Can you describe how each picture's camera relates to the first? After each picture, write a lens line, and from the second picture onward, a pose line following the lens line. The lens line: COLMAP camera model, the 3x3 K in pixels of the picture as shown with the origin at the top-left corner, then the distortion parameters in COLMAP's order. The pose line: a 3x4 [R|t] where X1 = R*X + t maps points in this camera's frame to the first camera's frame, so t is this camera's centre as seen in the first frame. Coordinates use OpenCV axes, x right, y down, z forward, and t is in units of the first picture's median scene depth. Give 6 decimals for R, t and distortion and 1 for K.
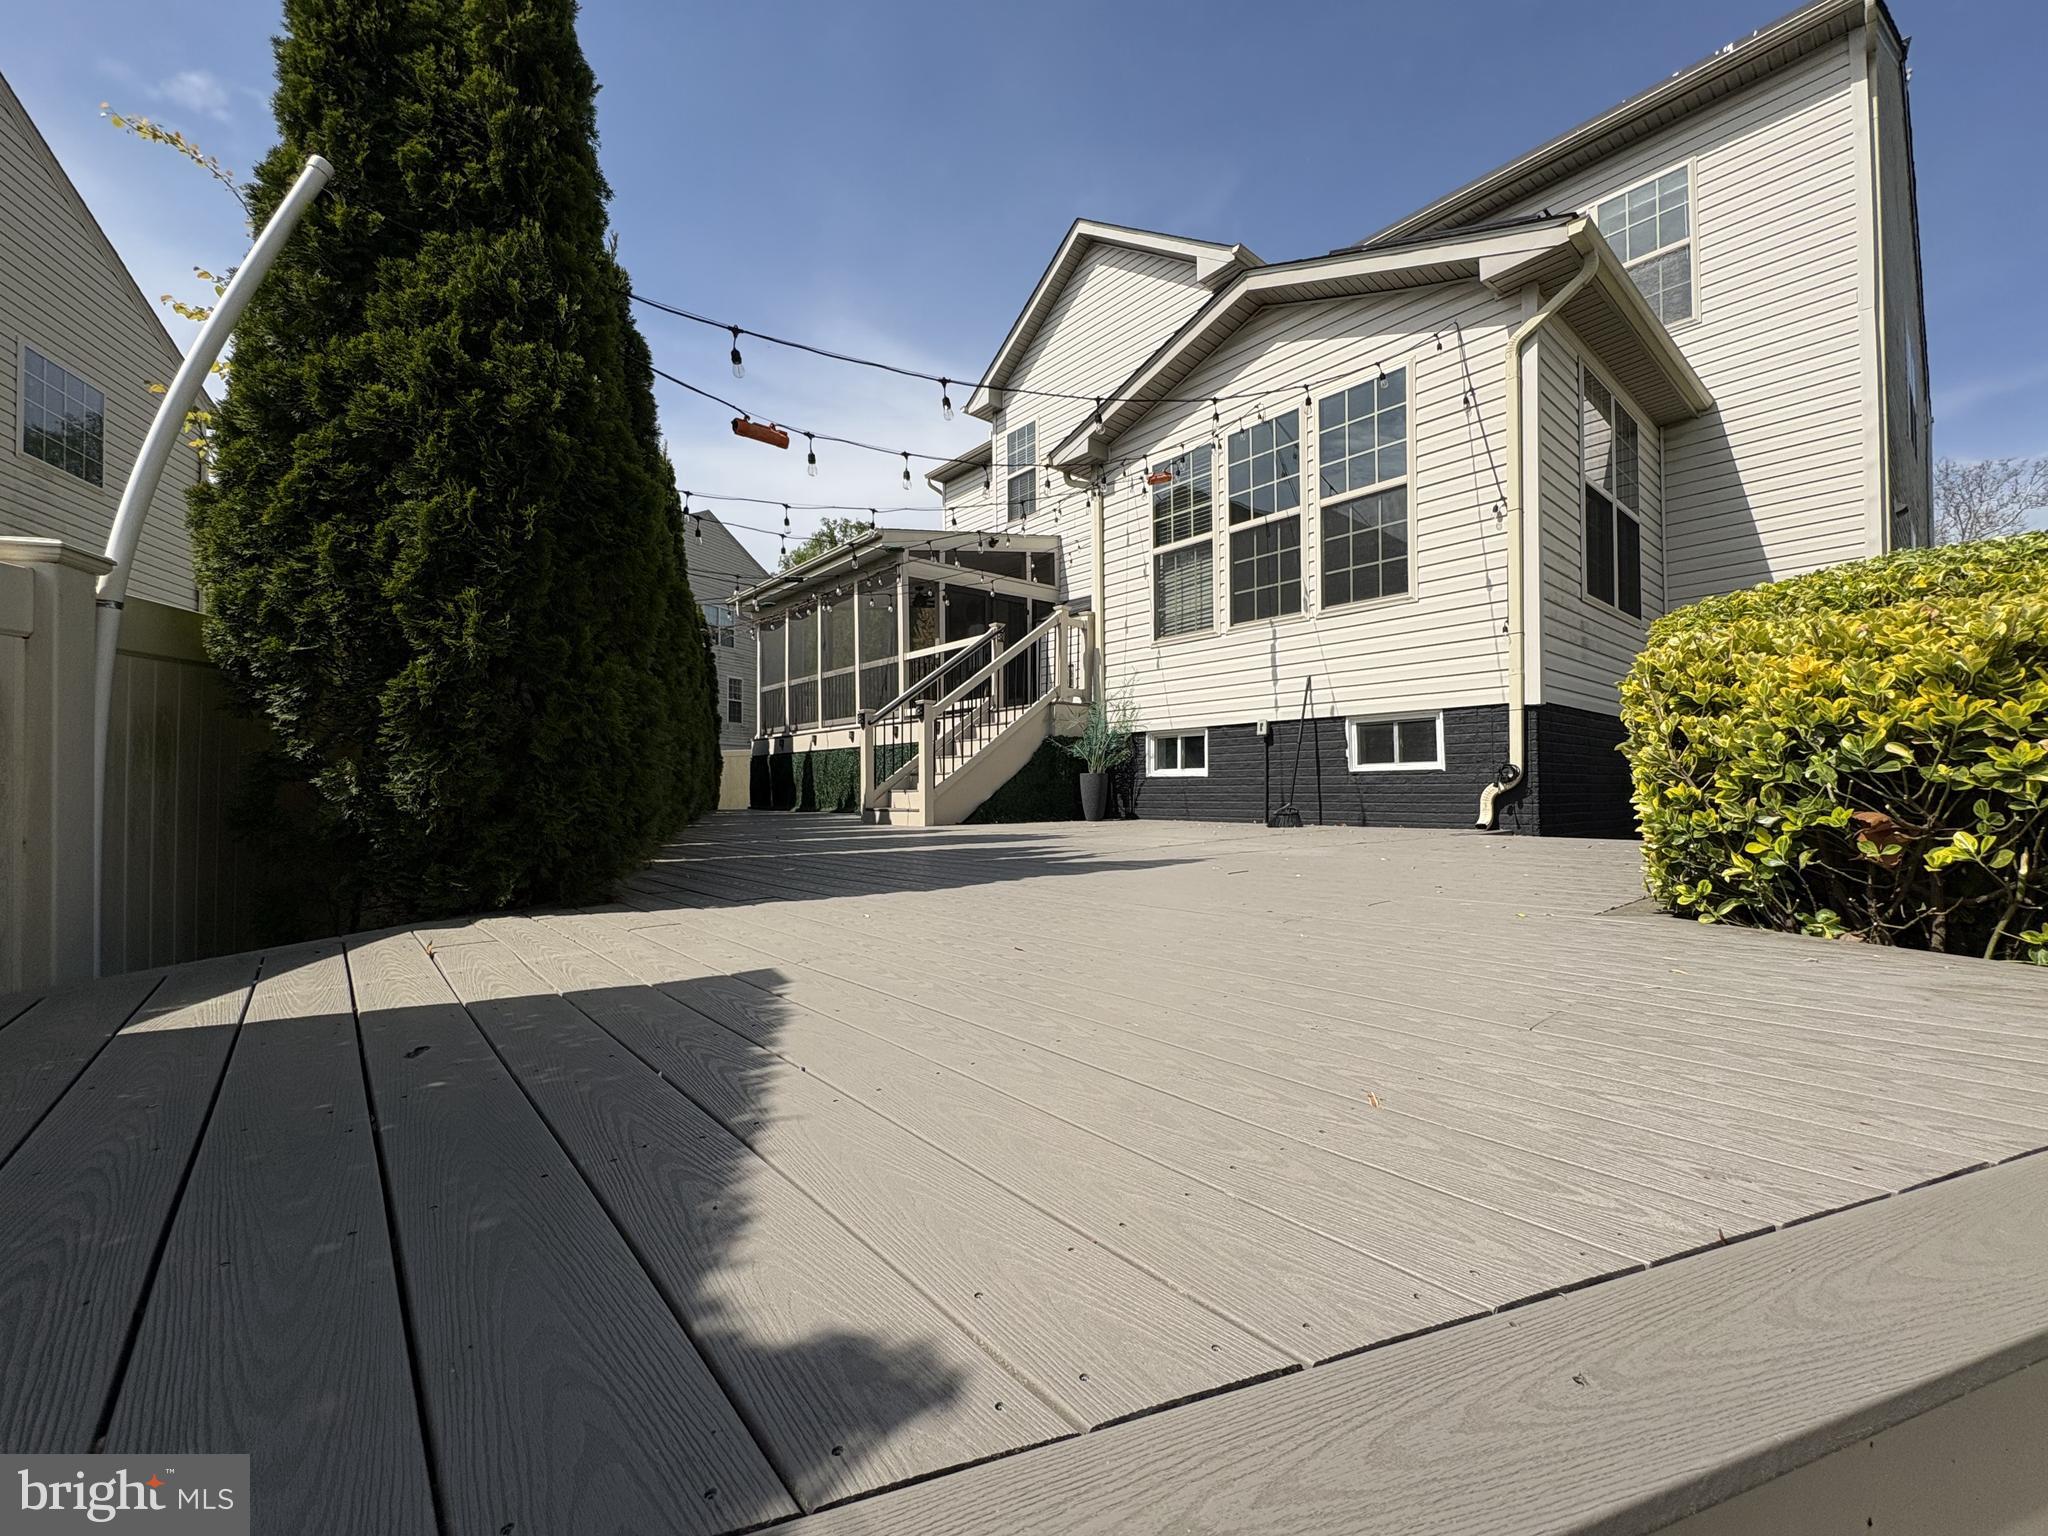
lens RADIAL K [[816.6, 0, 1023.3], [0, 816.6, 770.3], [0, 0, 1]] dist [0.003108, -0.000631]
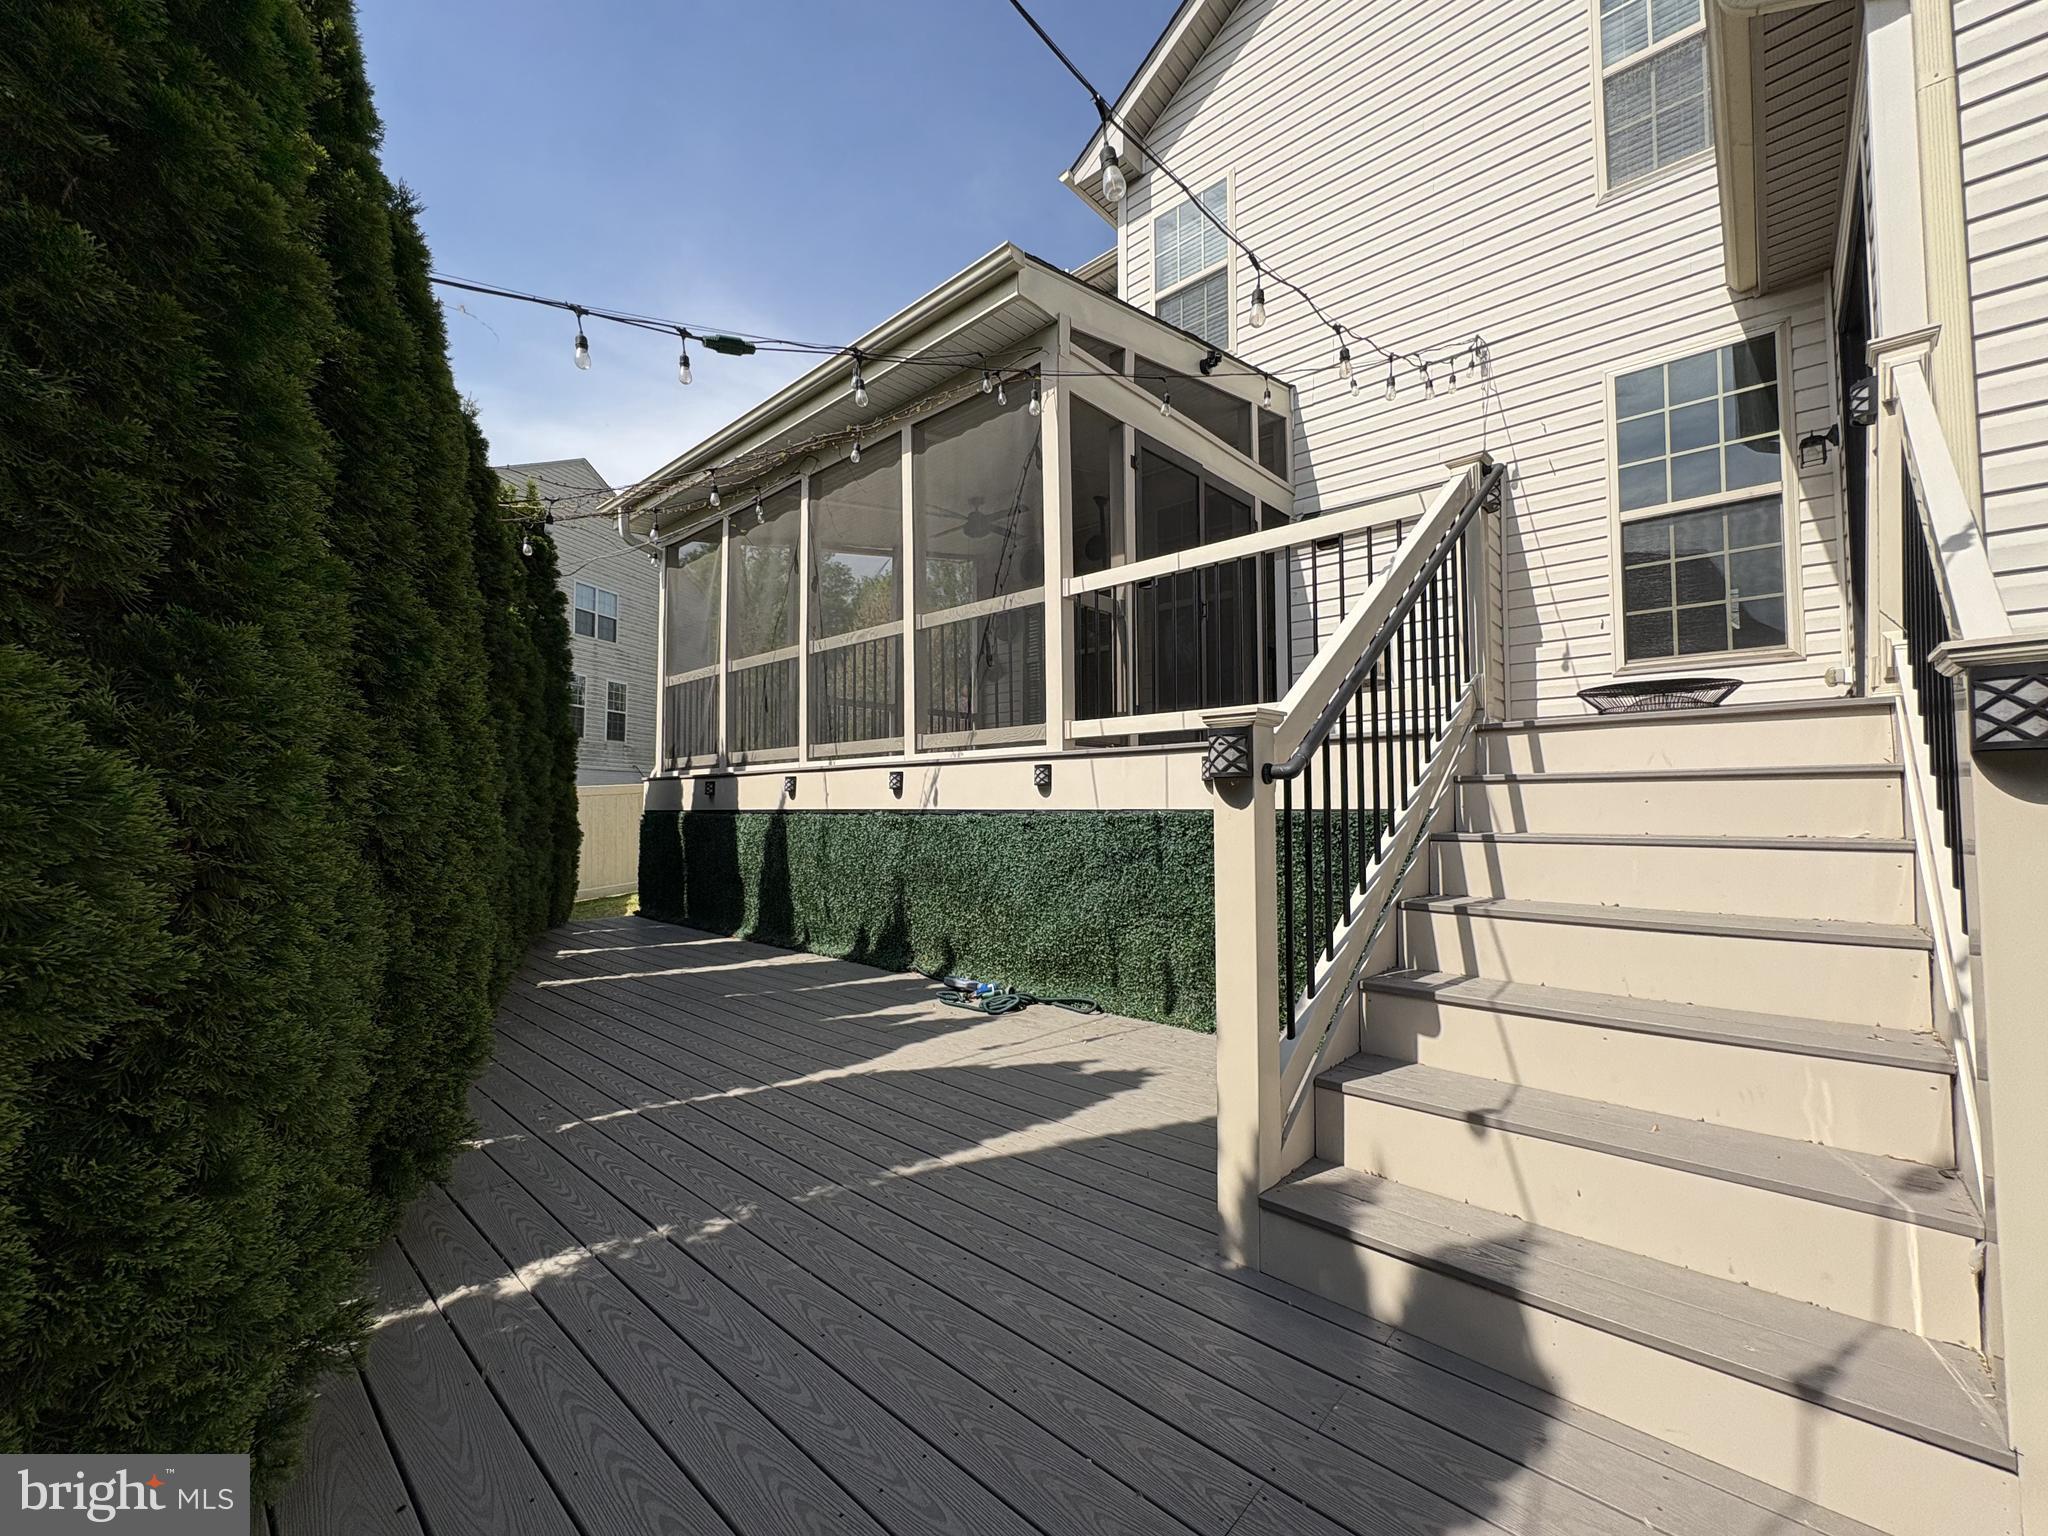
lens RADIAL K [[816.6, 0, 1026.9], [0, 816.6, 768.2], [0, 0, 1]] dist [0.003108, -0.000631]
pose [[0.992098, 0.010854, 0.124999, -0.183813], [-0.007116, 0.999515, -0.030315, -0.034885], [-0.125267, 0.029186, 0.991694, 0.534137]]
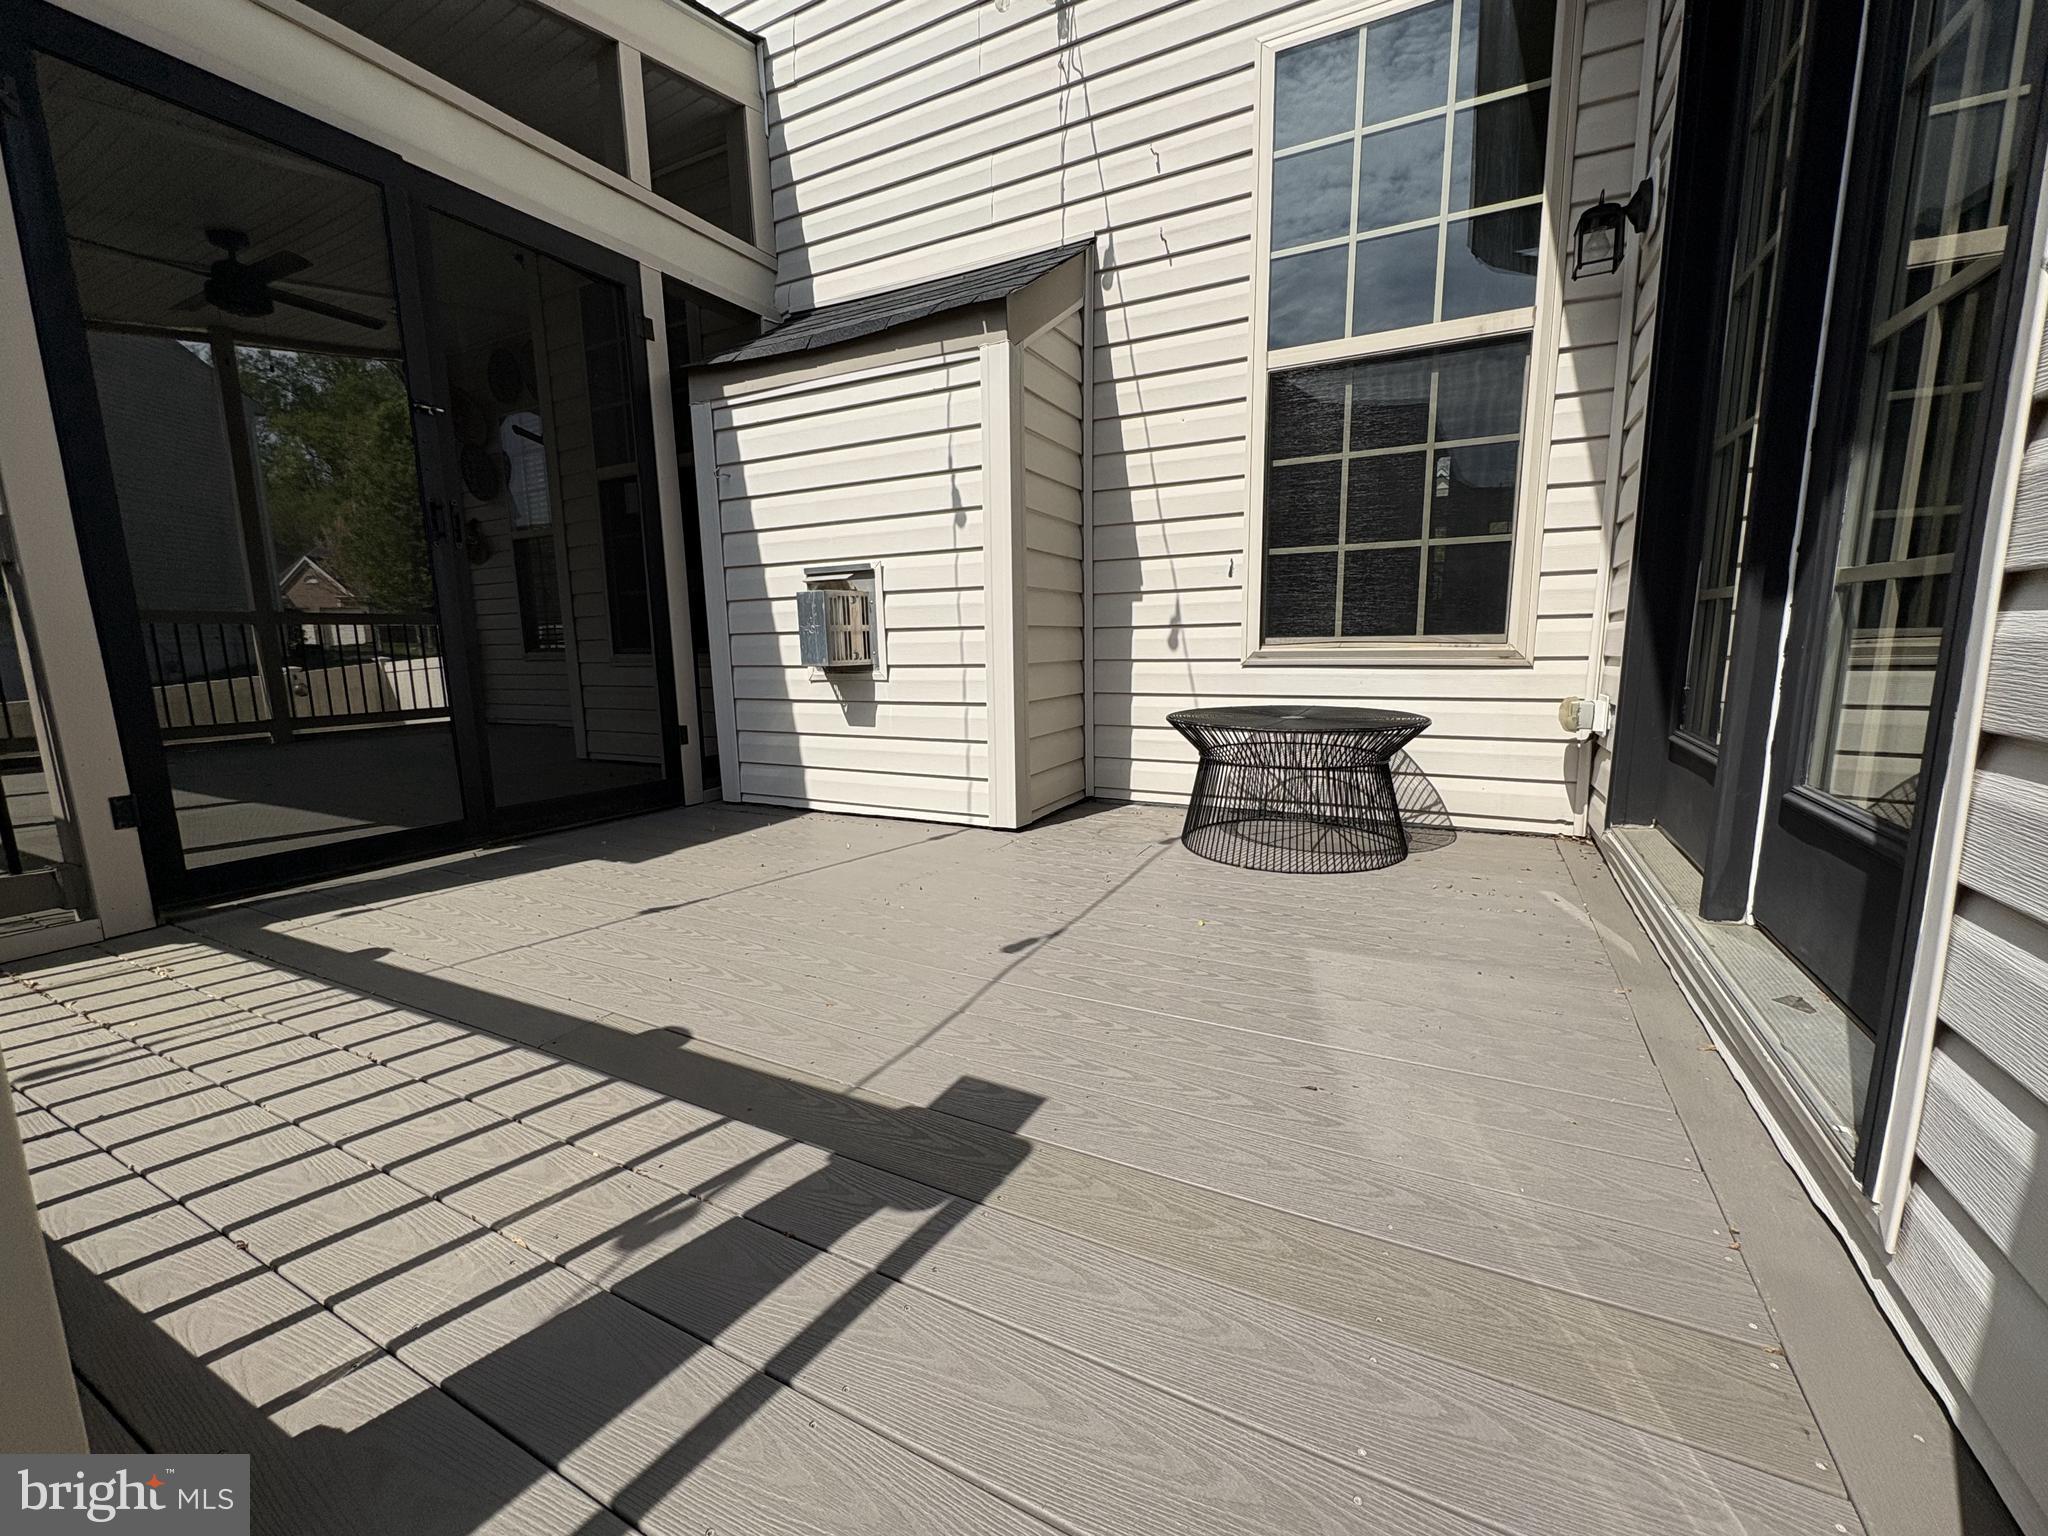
lens RADIAL K [[816.6, 0, 1022.1], [0, 816.6, 767.0], [0, 0, 1]] dist [0.003108, -0.000631]
pose [[0.927805, -0.073036, 0.365846, 0.010104], [0.008421, 0.984499, 0.175185, -0.106595], [-0.372970, -0.159457, 0.914039, 0.706367]]
